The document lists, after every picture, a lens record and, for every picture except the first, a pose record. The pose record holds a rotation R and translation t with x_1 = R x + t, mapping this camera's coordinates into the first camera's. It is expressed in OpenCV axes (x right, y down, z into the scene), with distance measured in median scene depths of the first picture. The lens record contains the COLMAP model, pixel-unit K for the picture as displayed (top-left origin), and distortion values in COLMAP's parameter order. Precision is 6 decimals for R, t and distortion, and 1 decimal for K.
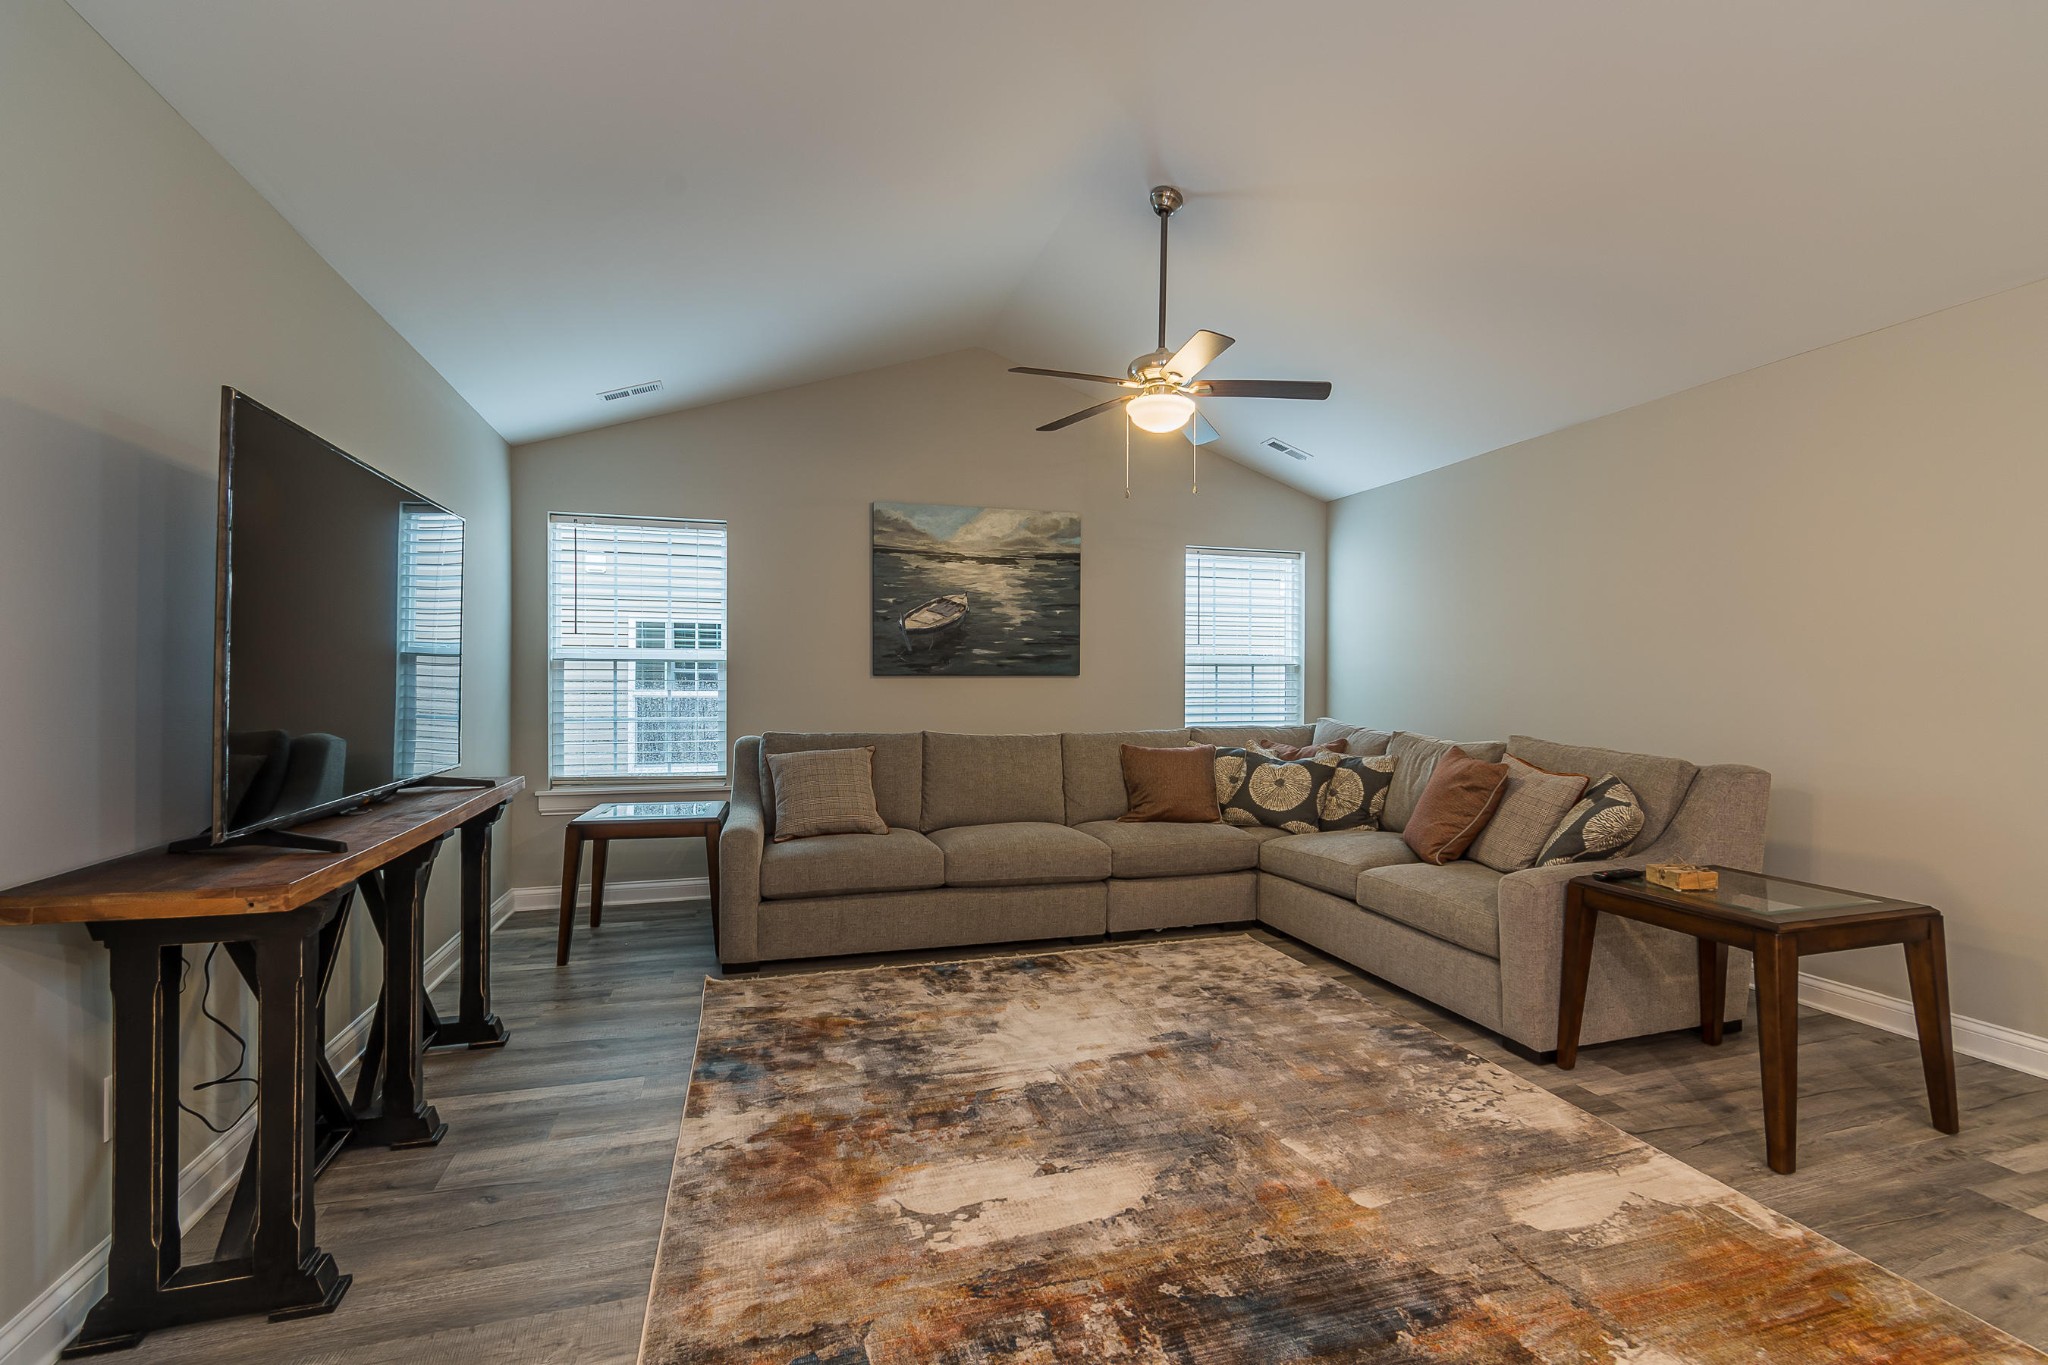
lens RADIAL K [[916.1, 0, 1062.7], [0, 916.1, 687.8], [0, 0, 1]] dist [0.005875, -0.000210]
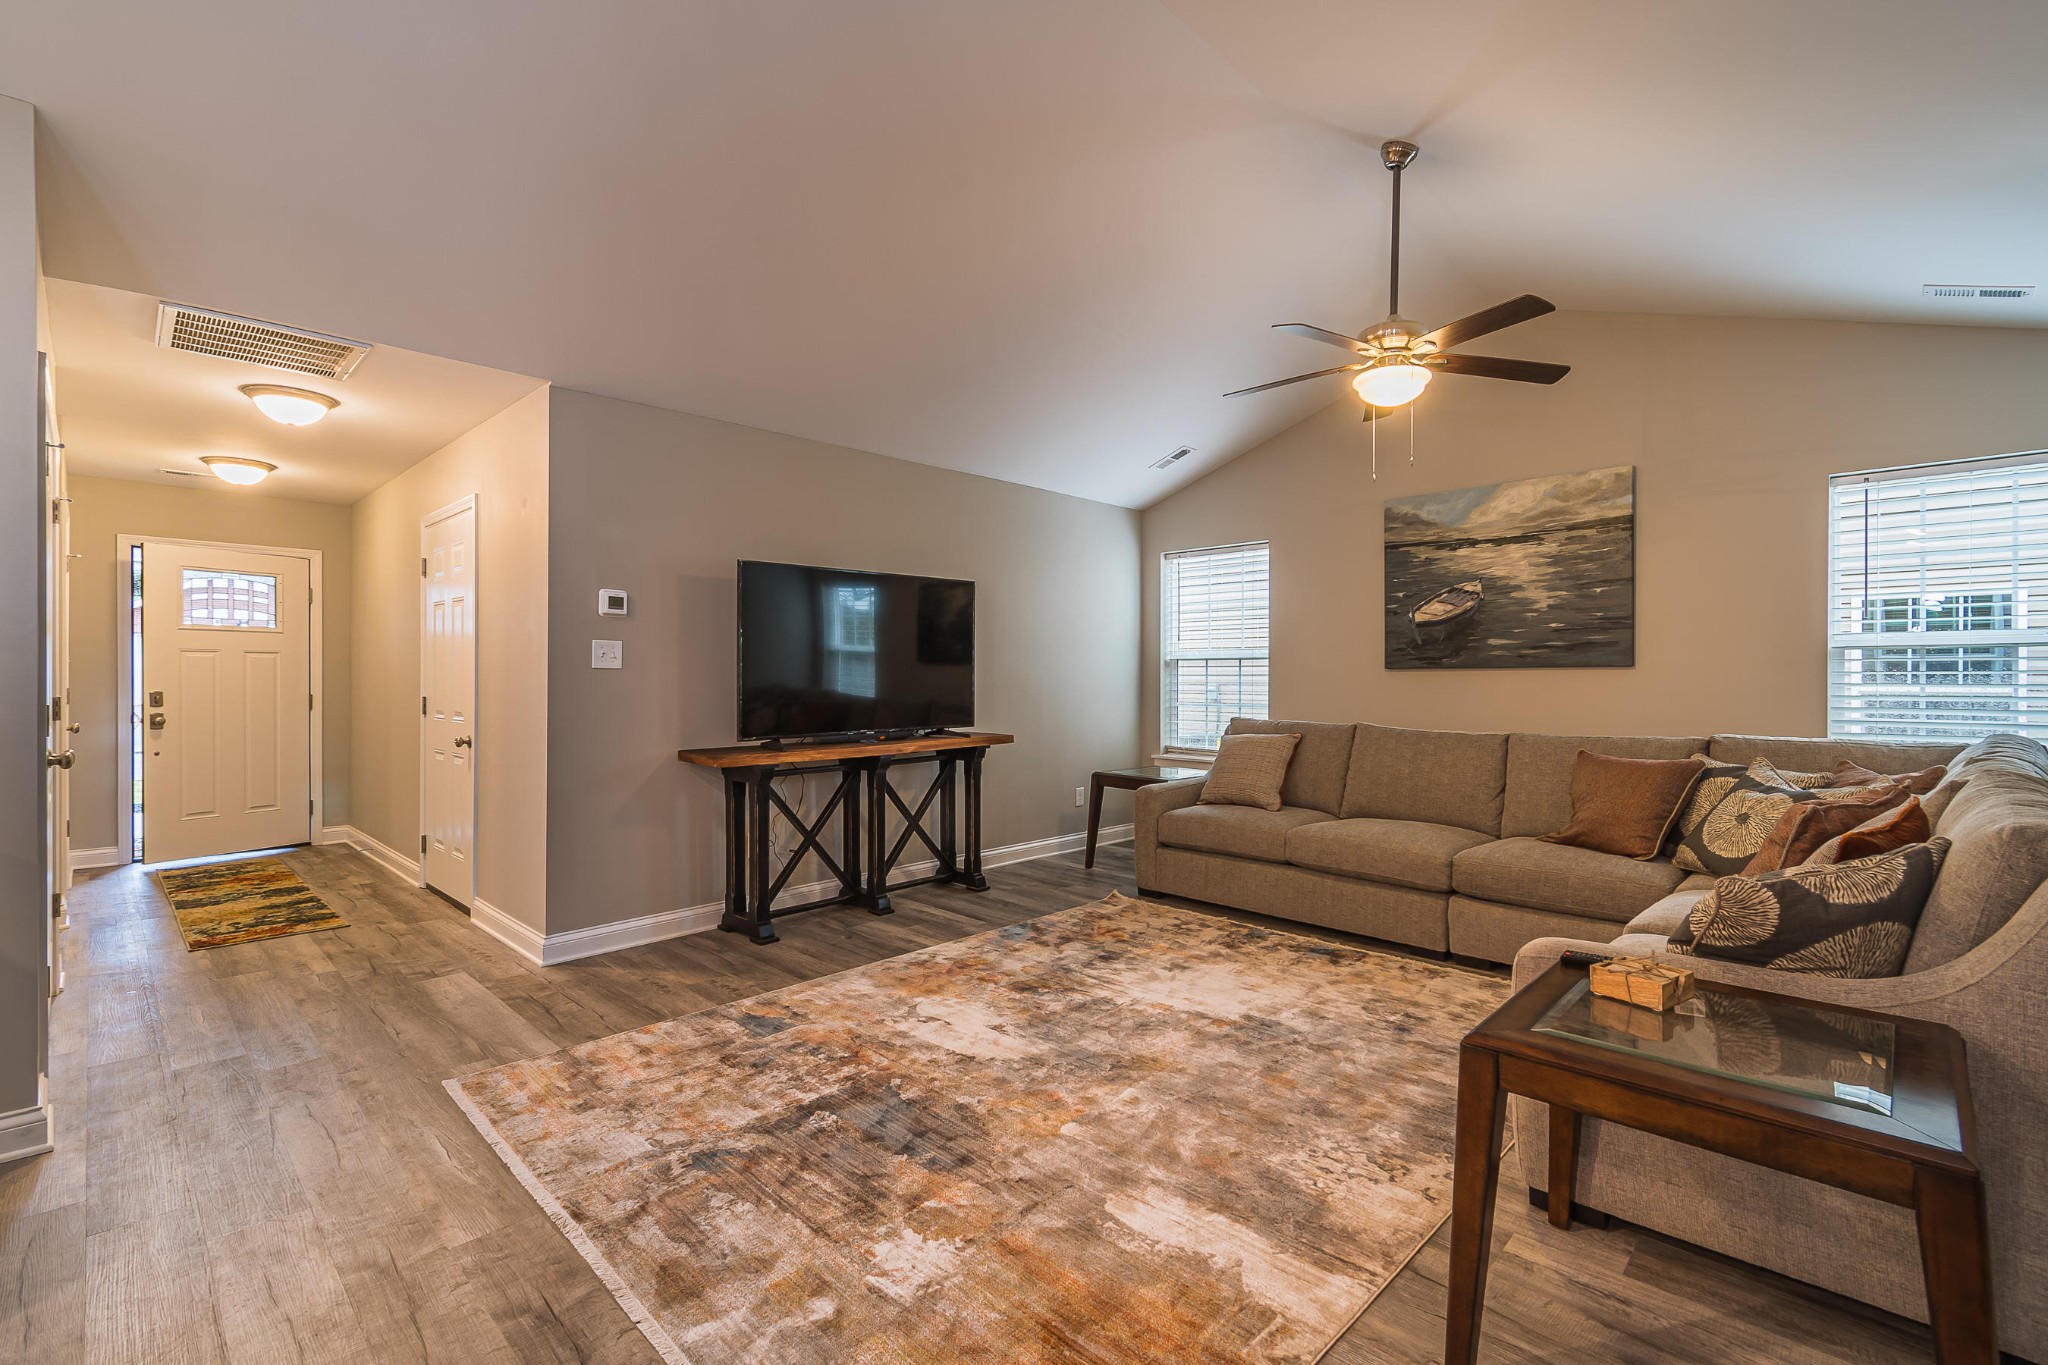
lens RADIAL K [[916.1, 0, 1030.2], [0, 916.1, 681.3], [0, 0, 1]] dist [0.005875, -0.000210]
pose [[0.465345, 0.002545, -0.885126, 0.660665], [-0.002339, 0.999996, 0.001646, -0.000597], [0.885126, 0.001304, 0.465349, 0.212853]]
